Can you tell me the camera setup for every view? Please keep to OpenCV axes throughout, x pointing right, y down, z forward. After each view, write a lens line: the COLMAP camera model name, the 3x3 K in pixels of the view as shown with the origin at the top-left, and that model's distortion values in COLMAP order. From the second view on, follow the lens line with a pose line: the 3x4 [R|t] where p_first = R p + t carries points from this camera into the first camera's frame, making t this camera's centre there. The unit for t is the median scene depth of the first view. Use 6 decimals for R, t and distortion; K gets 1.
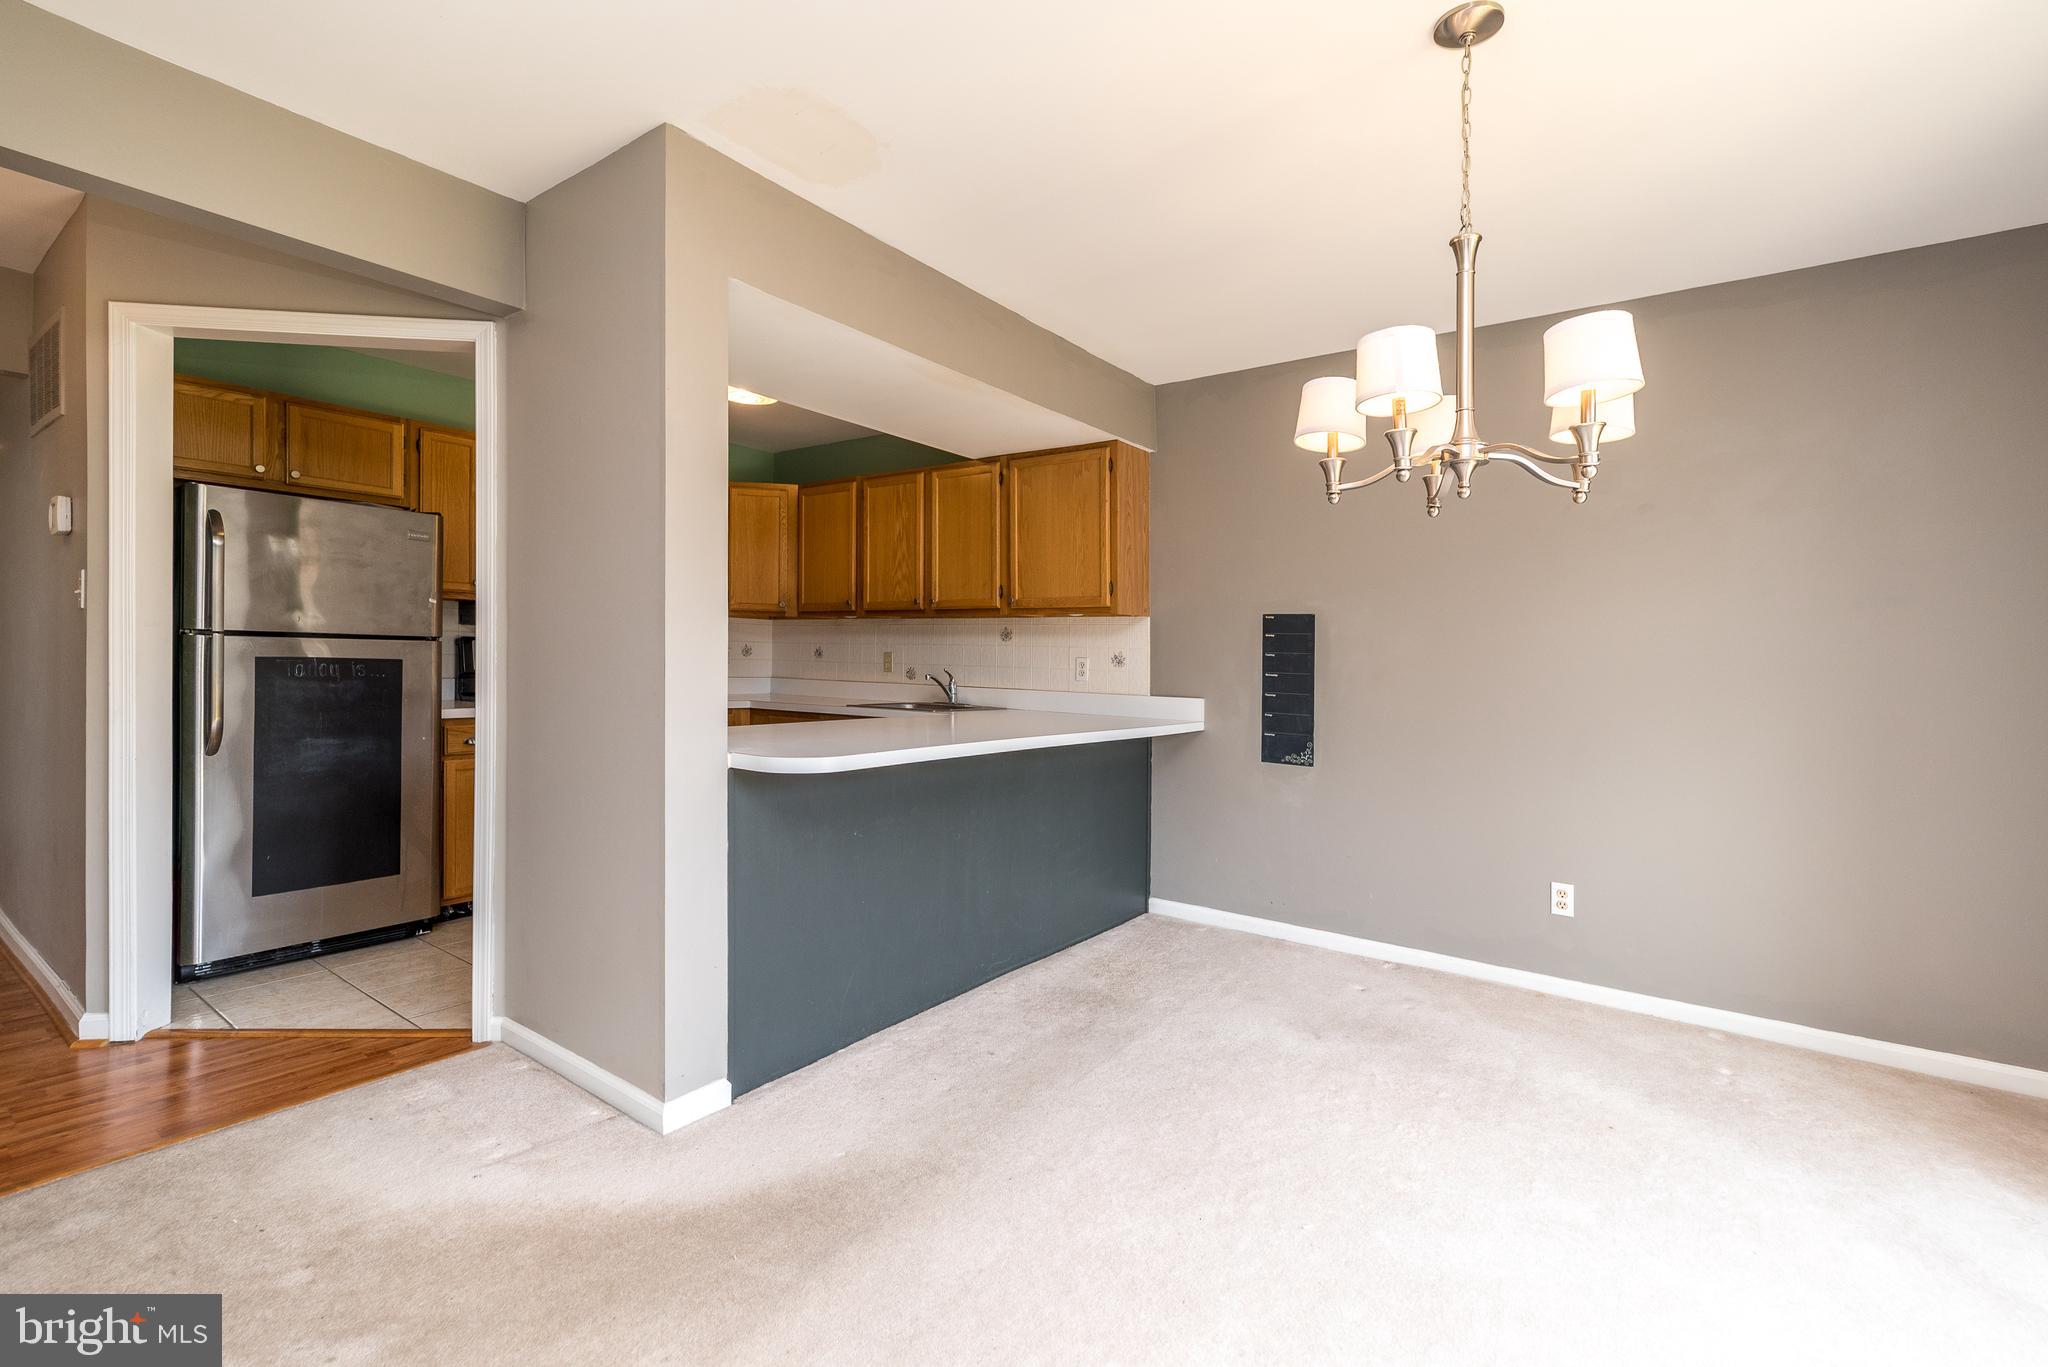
lens RADIAL K [[897.4, 0, 1027.3], [0, 897.4, 648.5], [0, 0, 1]] dist [0.001305, 0.000273]
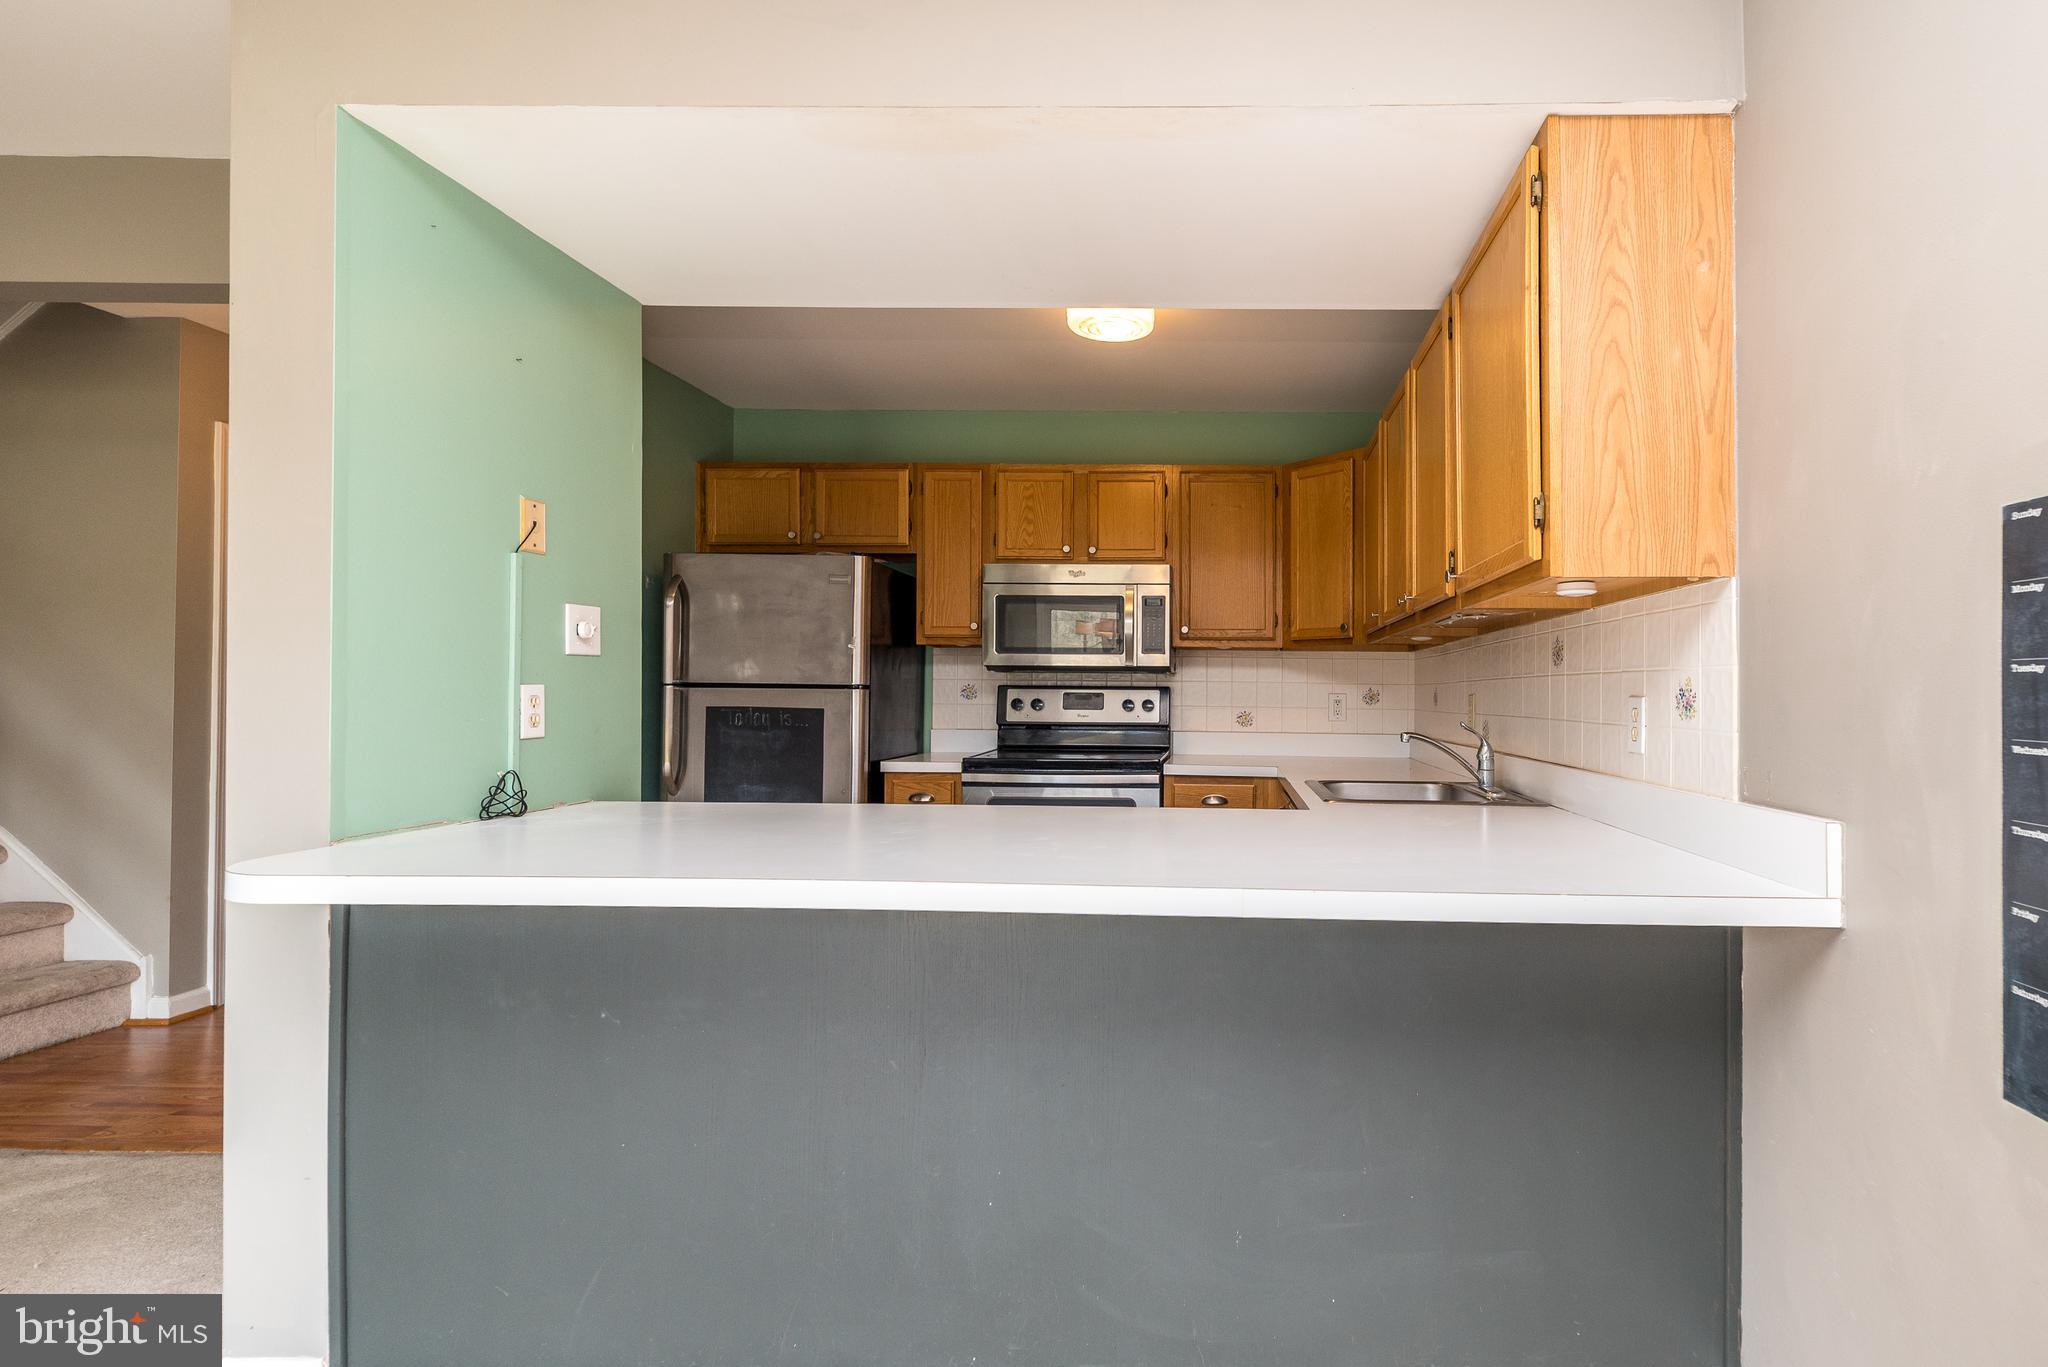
lens RADIAL K [[965.3, 0, 1219.3], [0, 965.3, 684.3], [0, 0, 1]] dist [0.003657, 0.000988]
pose [[0.578186, -0.026486, -0.815475, 0.370780], [0.012351, 0.999643, -0.023710, 0.014894], [0.815812, 0.003637, 0.578306, 0.691846]]
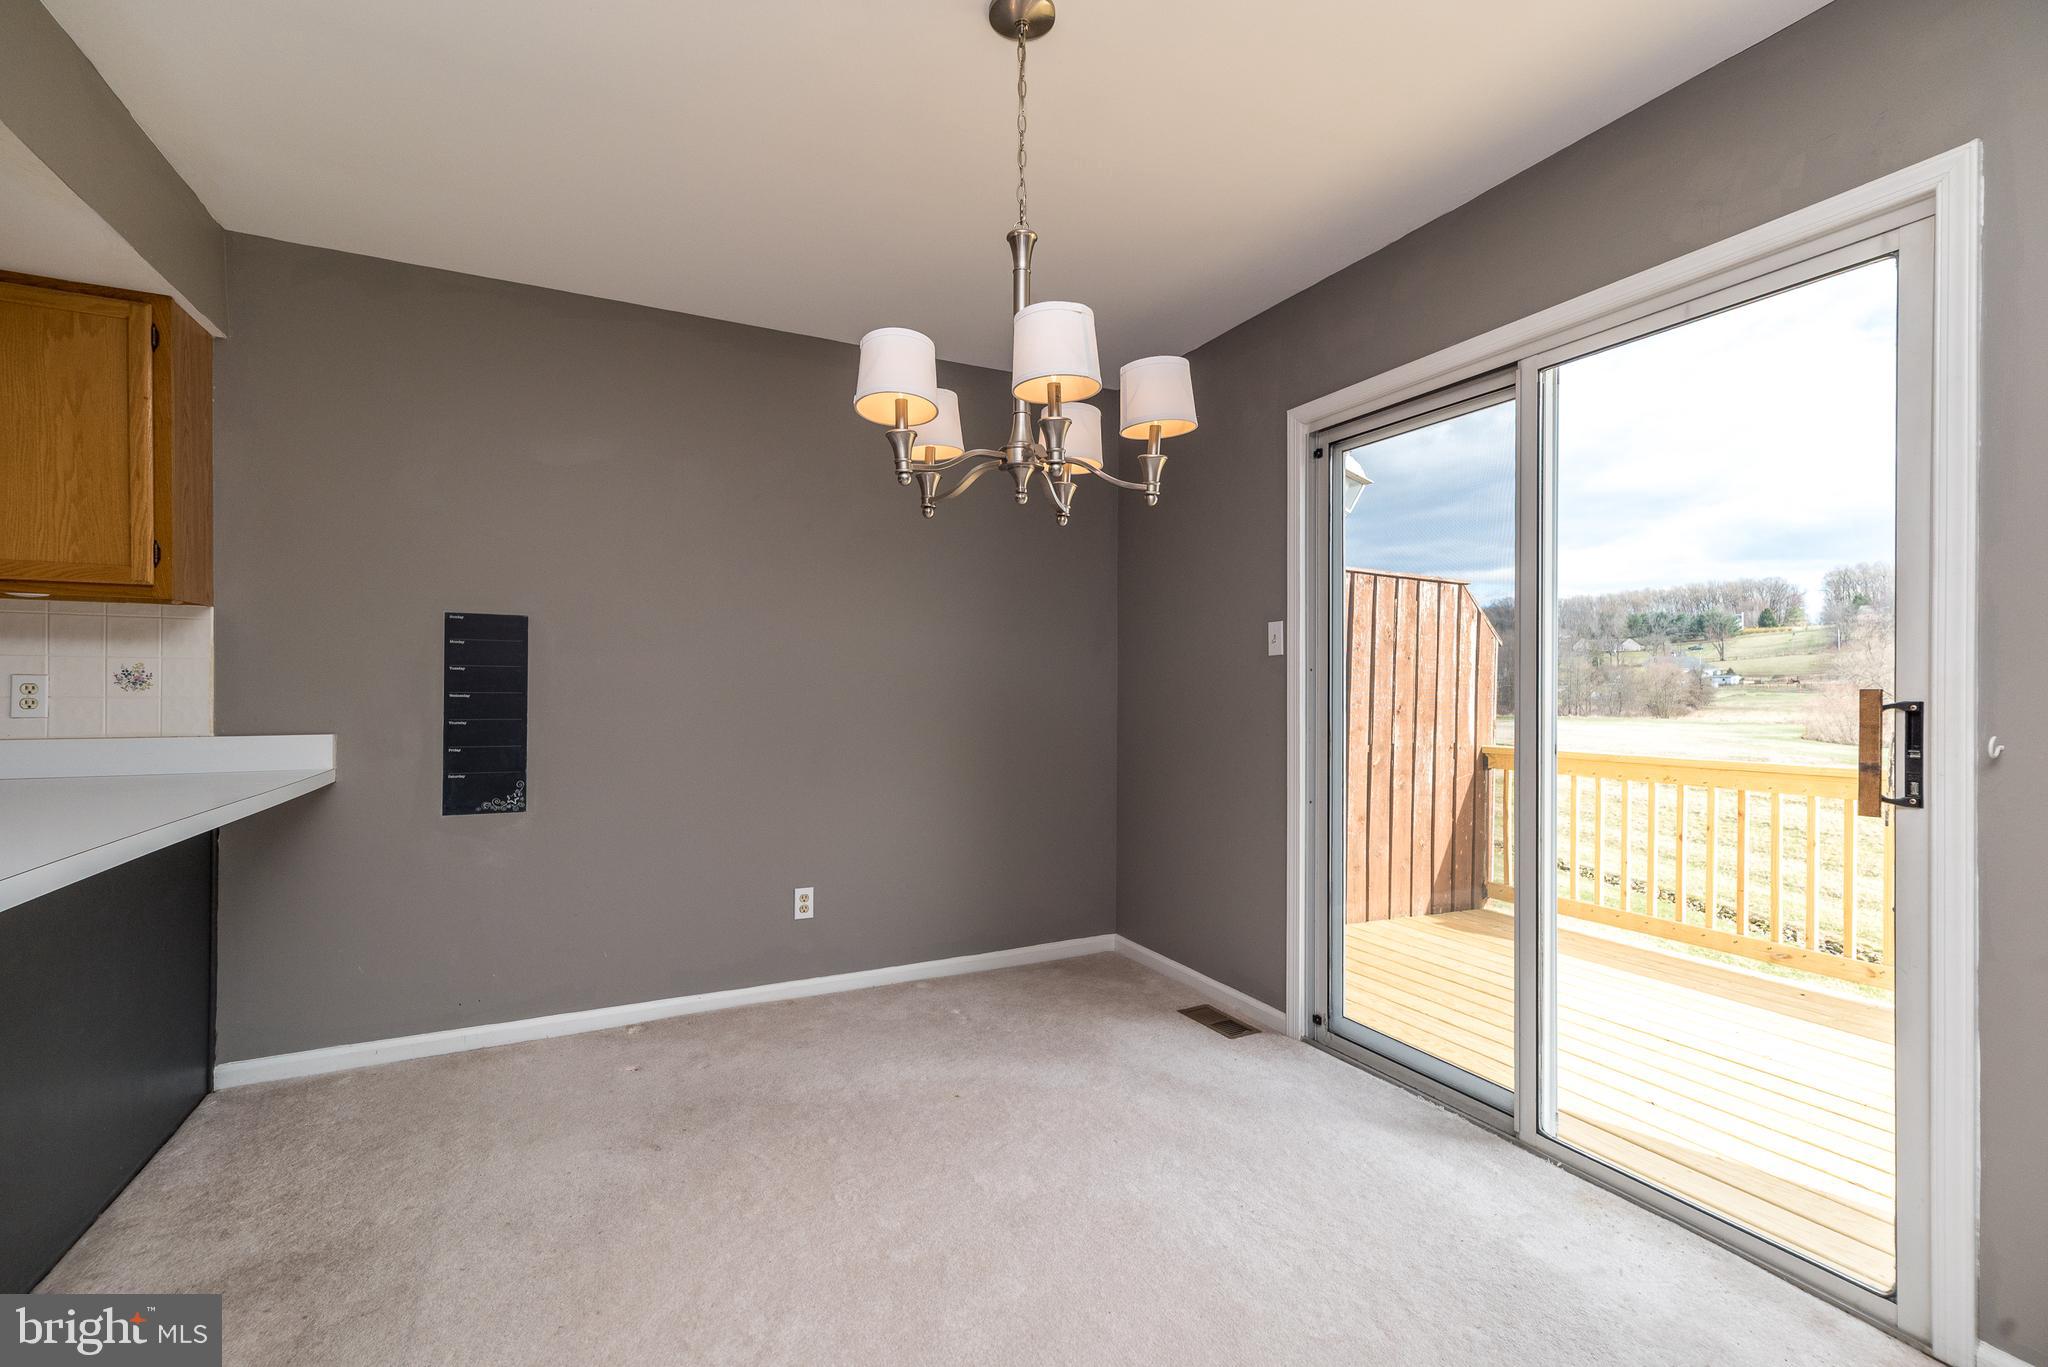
lens RADIAL K [[888.3, 0, 1031.3], [0, 888.3, 670.3], [0, 0, 1]] dist [0.003798, 0.000649]
pose [[0.457037, -0.004891, 0.889434, -0.167450], [-0.003613, 0.999966, 0.007355, 0.001754], [-0.889441, -0.006575, 0.457003, 0.257602]]
